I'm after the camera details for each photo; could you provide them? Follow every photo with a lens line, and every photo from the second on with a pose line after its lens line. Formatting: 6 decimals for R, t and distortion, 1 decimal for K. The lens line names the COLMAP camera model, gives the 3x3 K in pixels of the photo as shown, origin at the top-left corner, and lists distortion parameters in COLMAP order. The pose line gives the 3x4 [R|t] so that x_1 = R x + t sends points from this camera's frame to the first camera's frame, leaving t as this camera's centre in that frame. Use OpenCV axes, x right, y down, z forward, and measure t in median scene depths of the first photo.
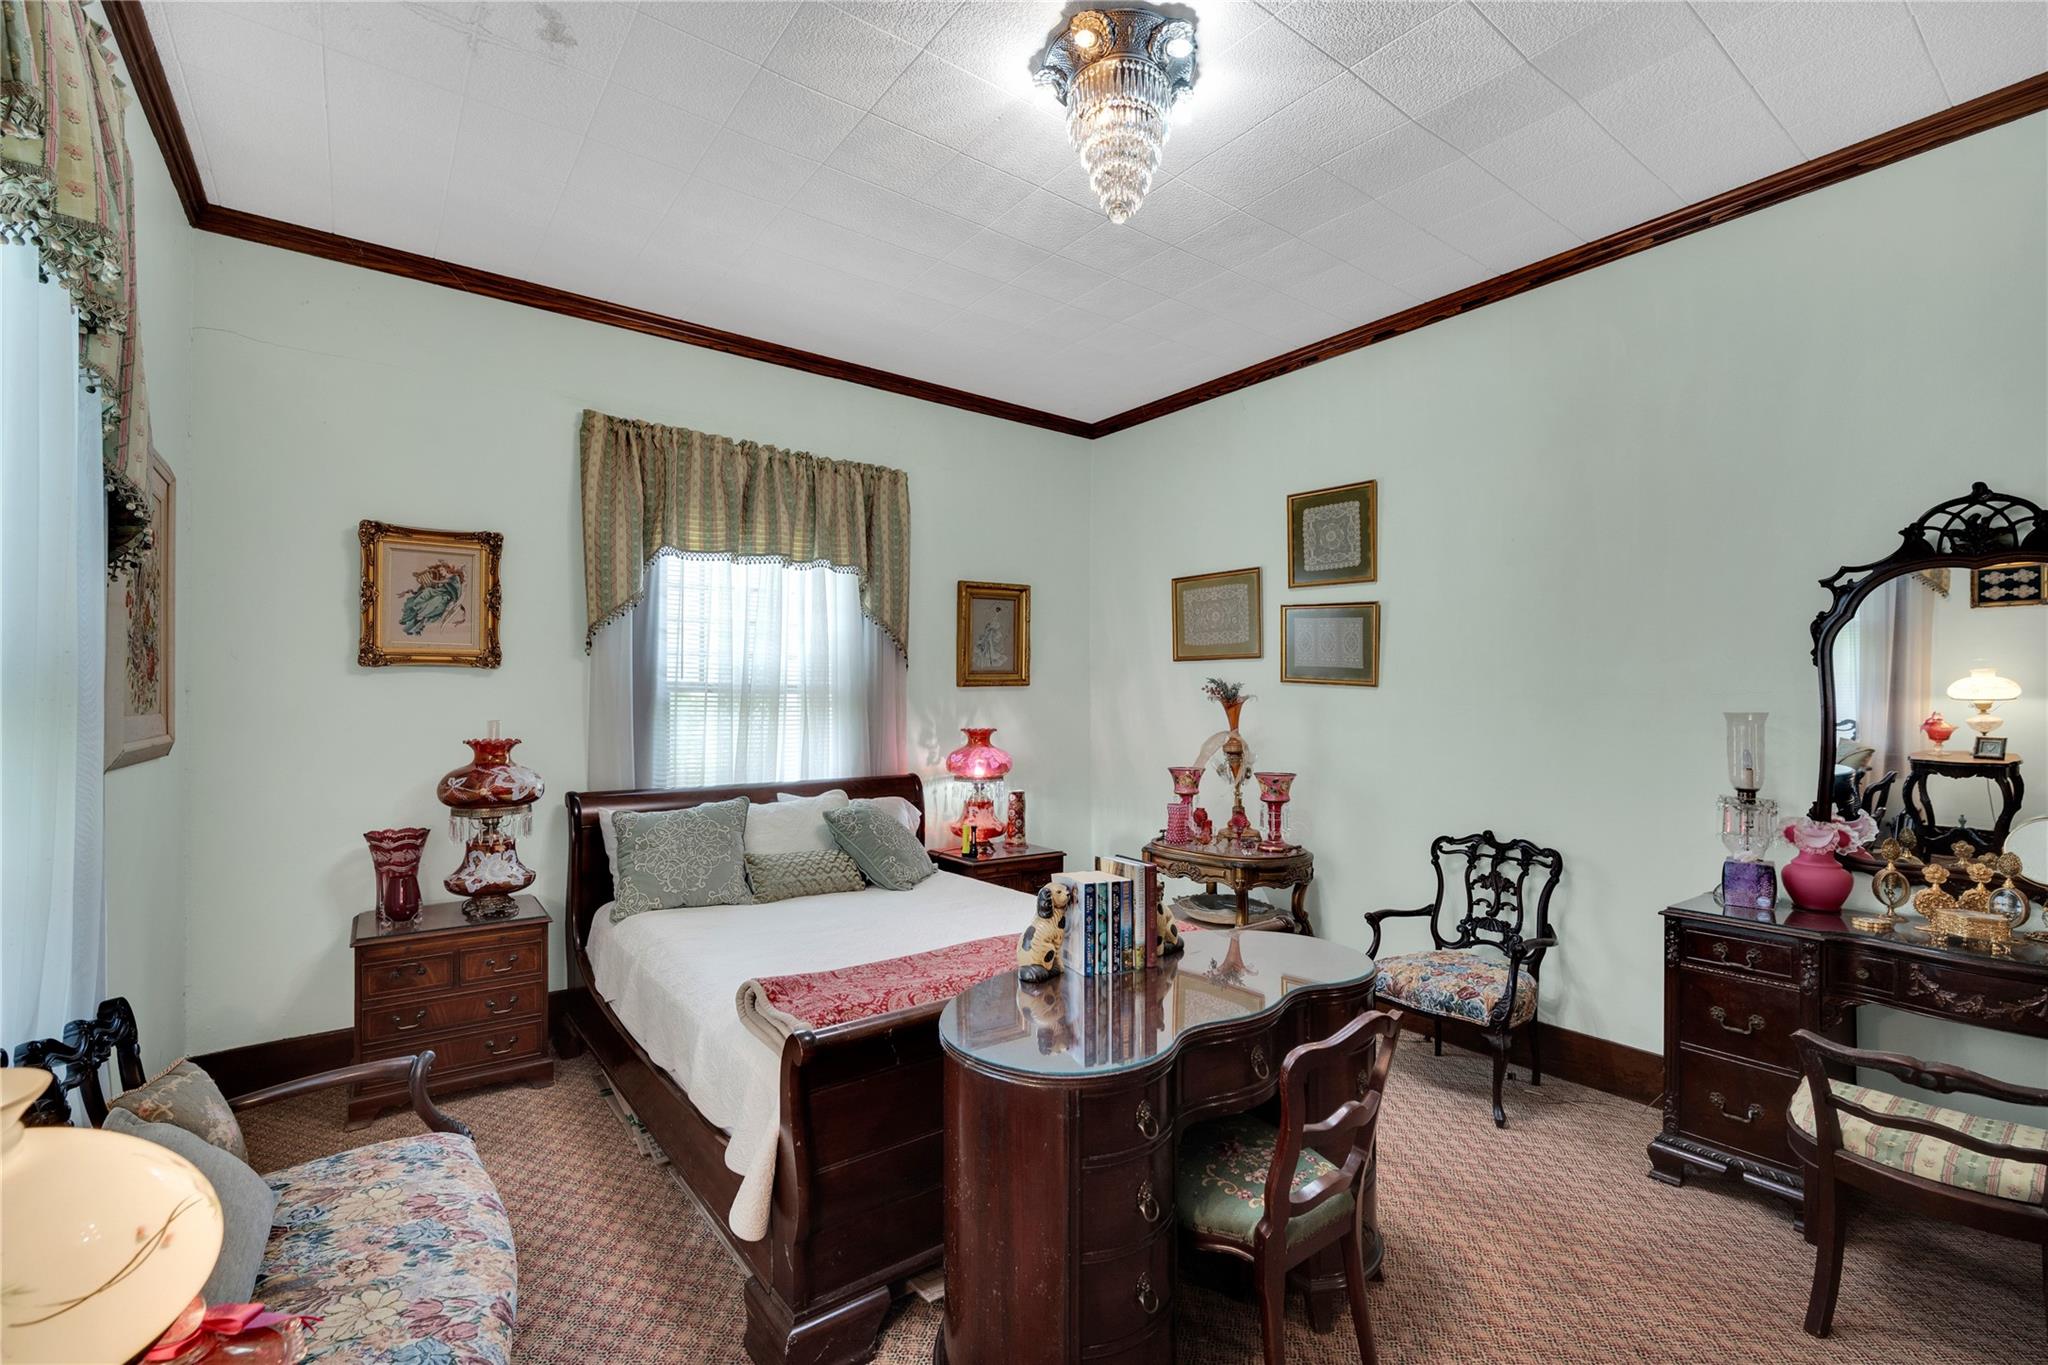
lens RADIAL K [[895.7, 0, 1014.9], [0, 895.7, 686.1], [0, 0, 1]] dist [-0.002203, 0.000650]
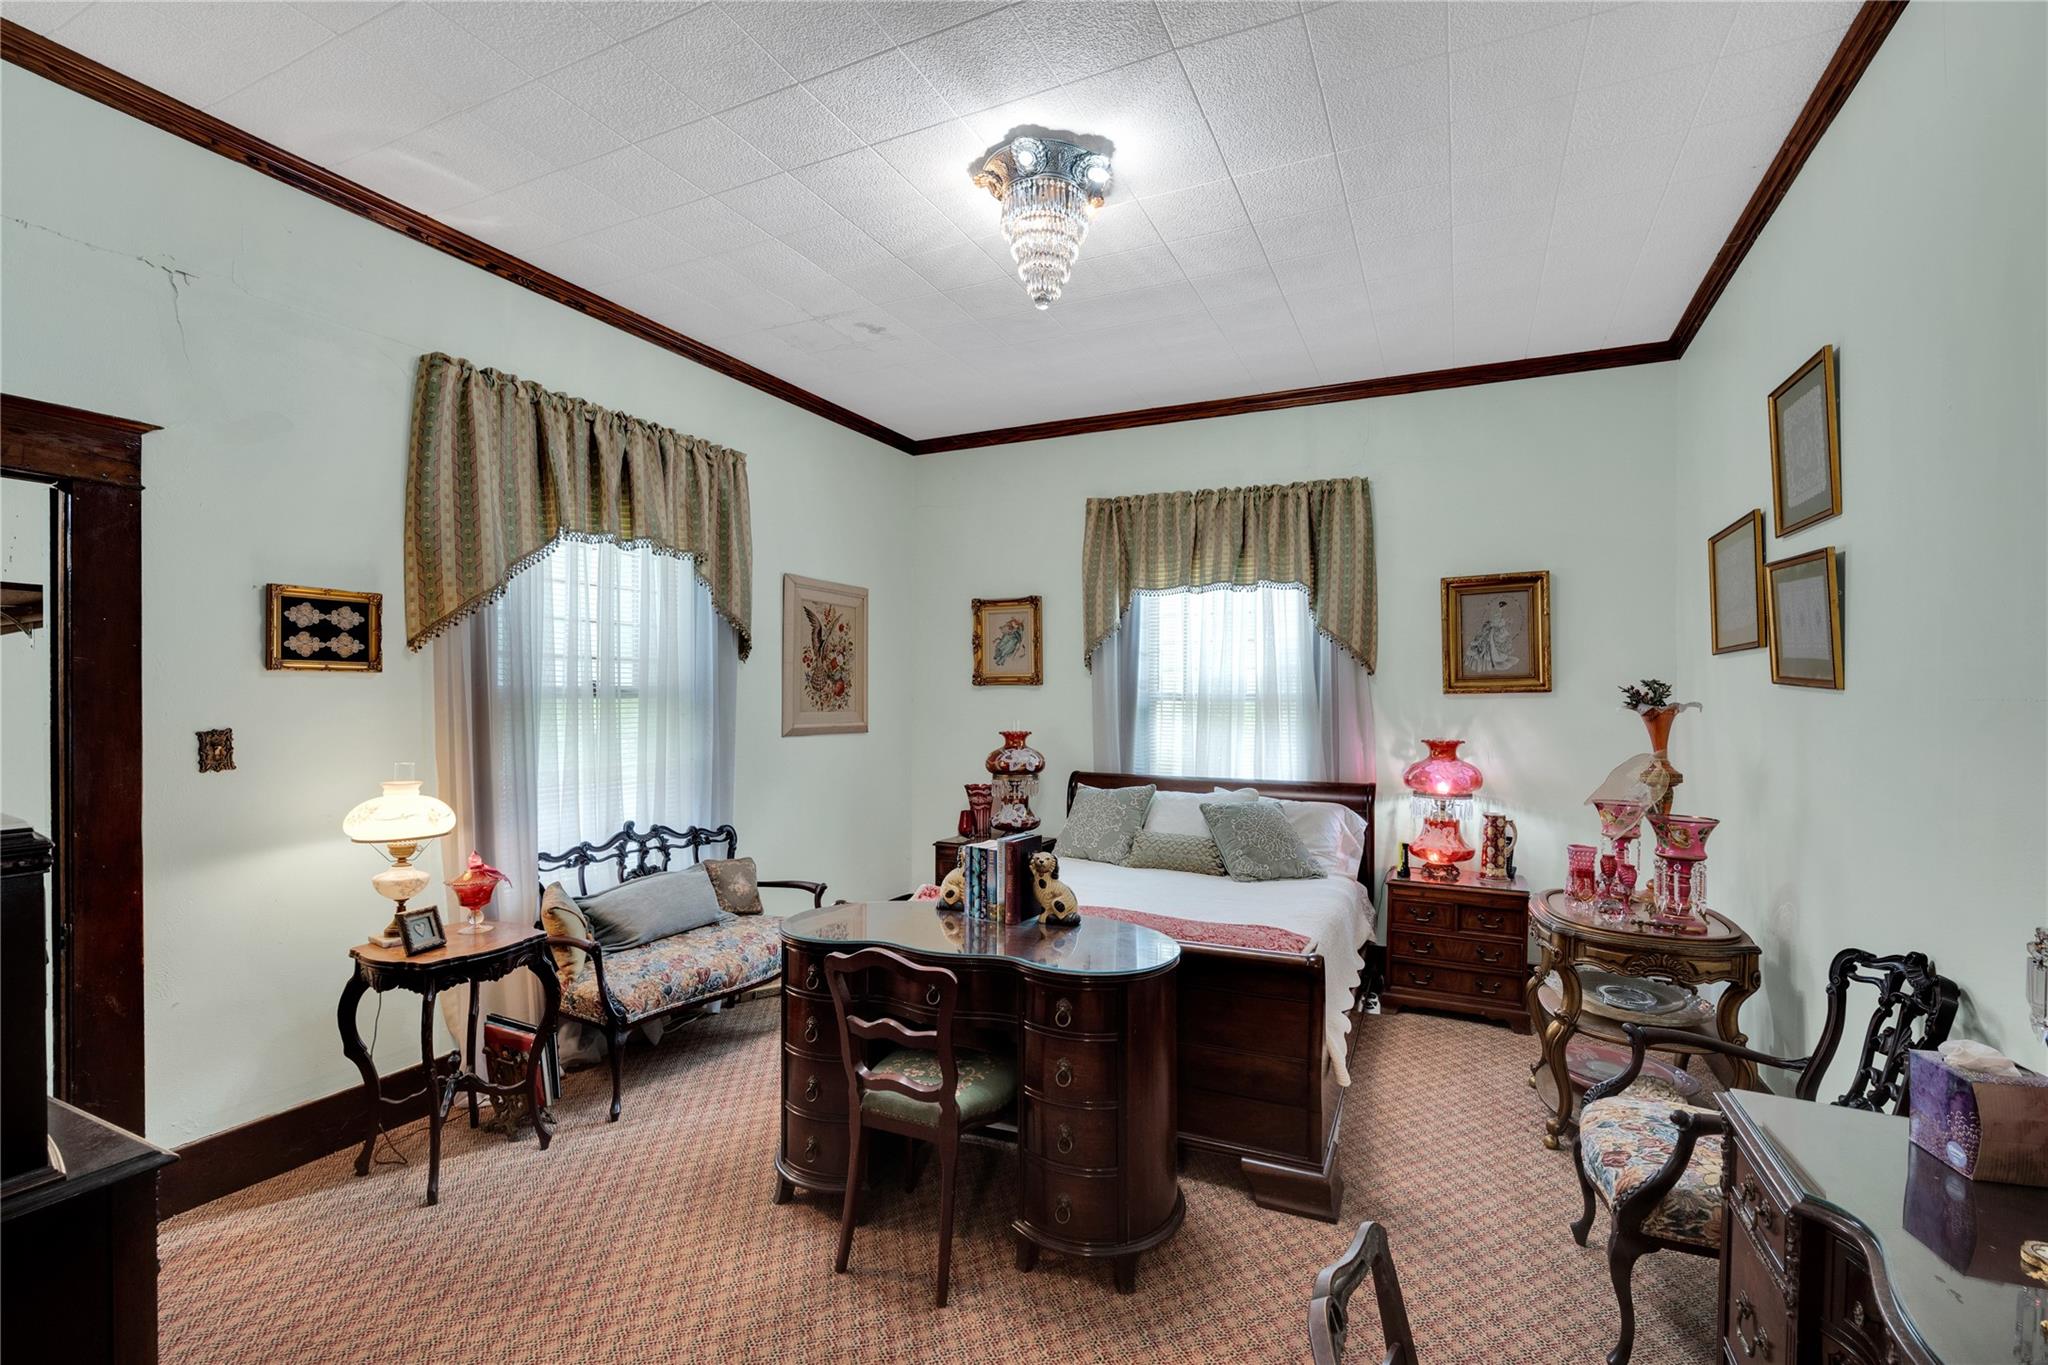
lens RADIAL K [[895.7, 0, 1011.9], [0, 895.7, 690.6], [0, 0, 1]] dist [-0.002203, 0.000650]
pose [[0.468135, -0.011372, -0.883584, 0.644689], [0.008959, 0.999927, -0.008123, 0.001166], [0.883612, -0.004113, 0.468202, 0.221097]]
